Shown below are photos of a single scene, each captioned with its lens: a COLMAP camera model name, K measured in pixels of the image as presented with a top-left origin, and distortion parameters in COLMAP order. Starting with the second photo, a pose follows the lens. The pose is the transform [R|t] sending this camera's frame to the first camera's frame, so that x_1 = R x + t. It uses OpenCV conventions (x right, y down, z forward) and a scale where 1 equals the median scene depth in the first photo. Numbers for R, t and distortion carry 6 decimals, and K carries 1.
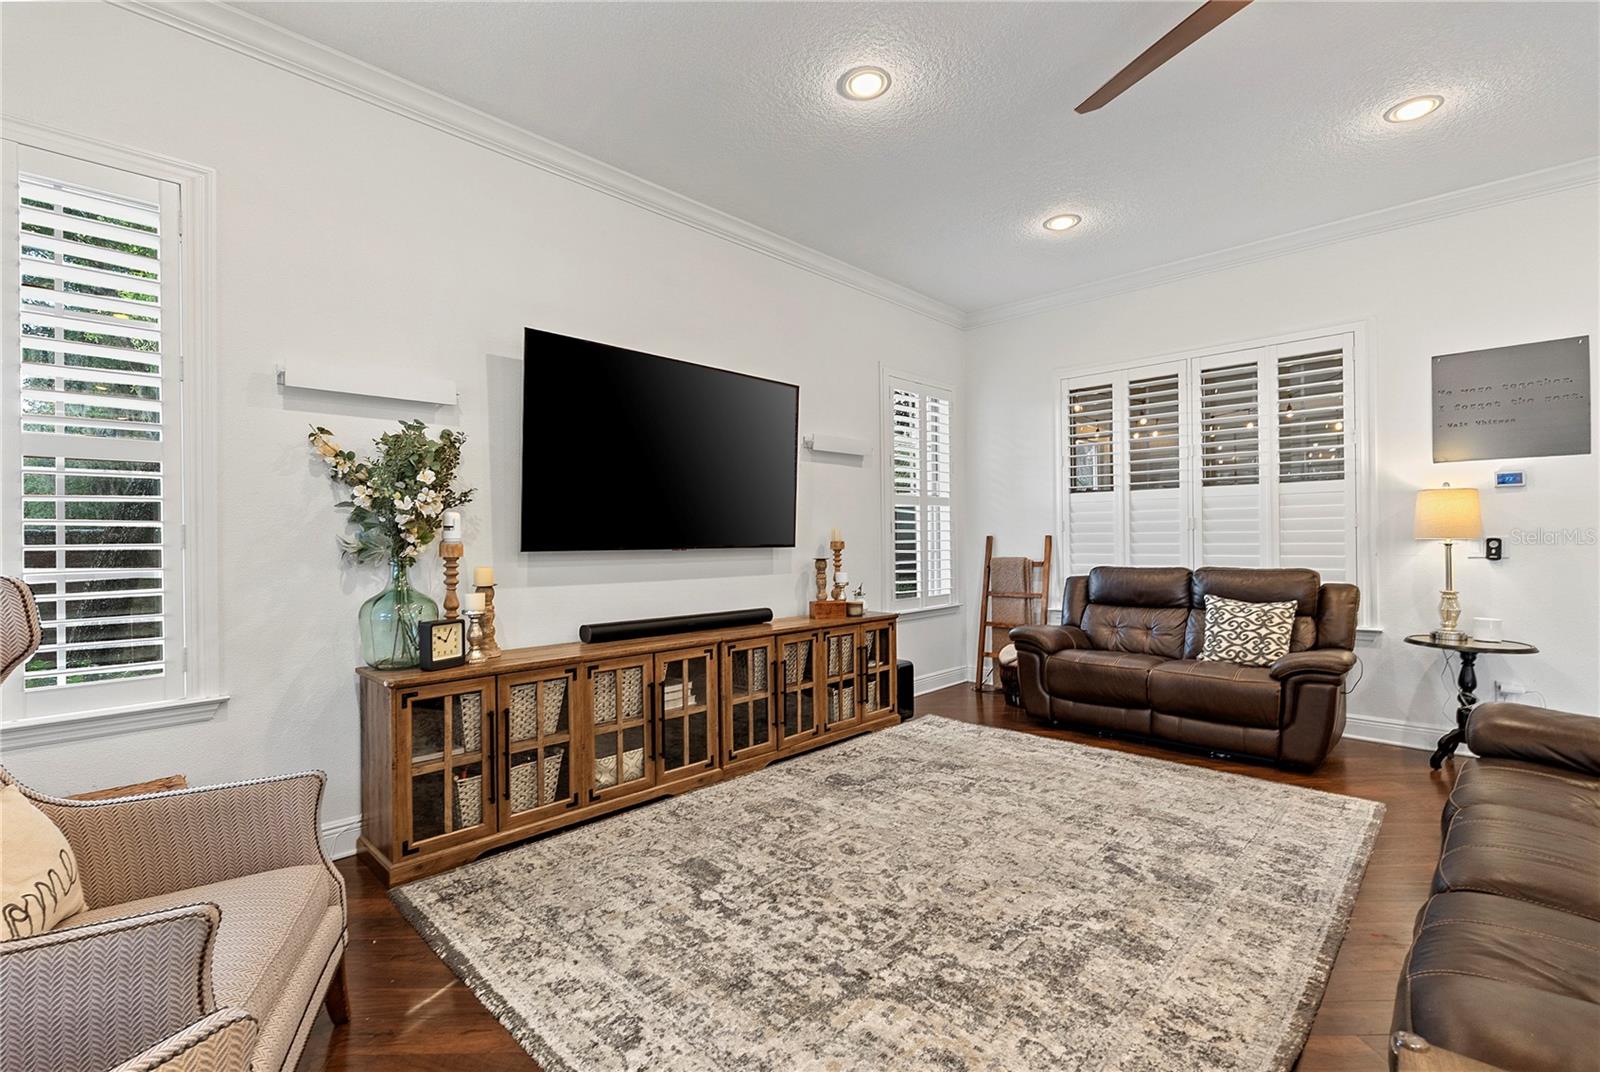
lens RADIAL K [[710.5, 0, 802.3], [0, 710.5, 538.4], [0, 0, 1]] dist [-0.001579, -0.000892]
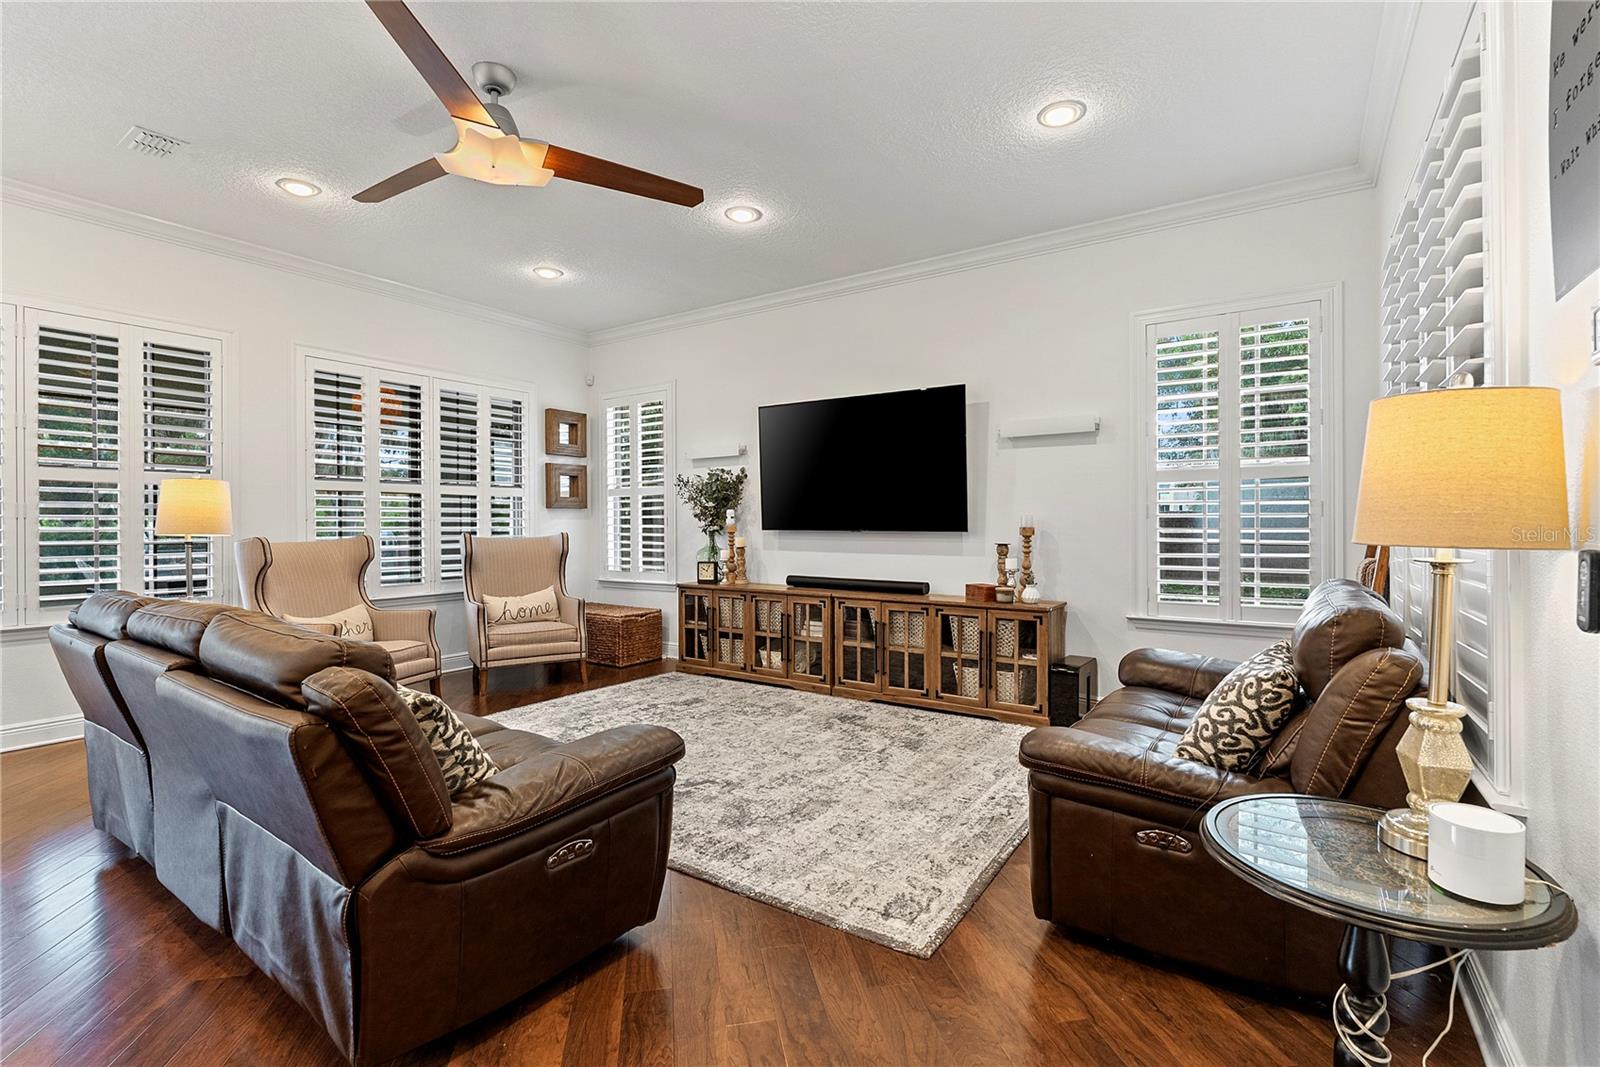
lens RADIAL K [[710.5, 0, 815.9], [0, 710.5, 524.6], [0, 0, 1]] dist [-0.001579, -0.000892]
pose [[0.193794, 0.012176, -0.980967, 1.293635], [0.000462, 0.999922, 0.012503, -0.016732], [0.981042, -0.002876, 0.193773, 0.713436]]
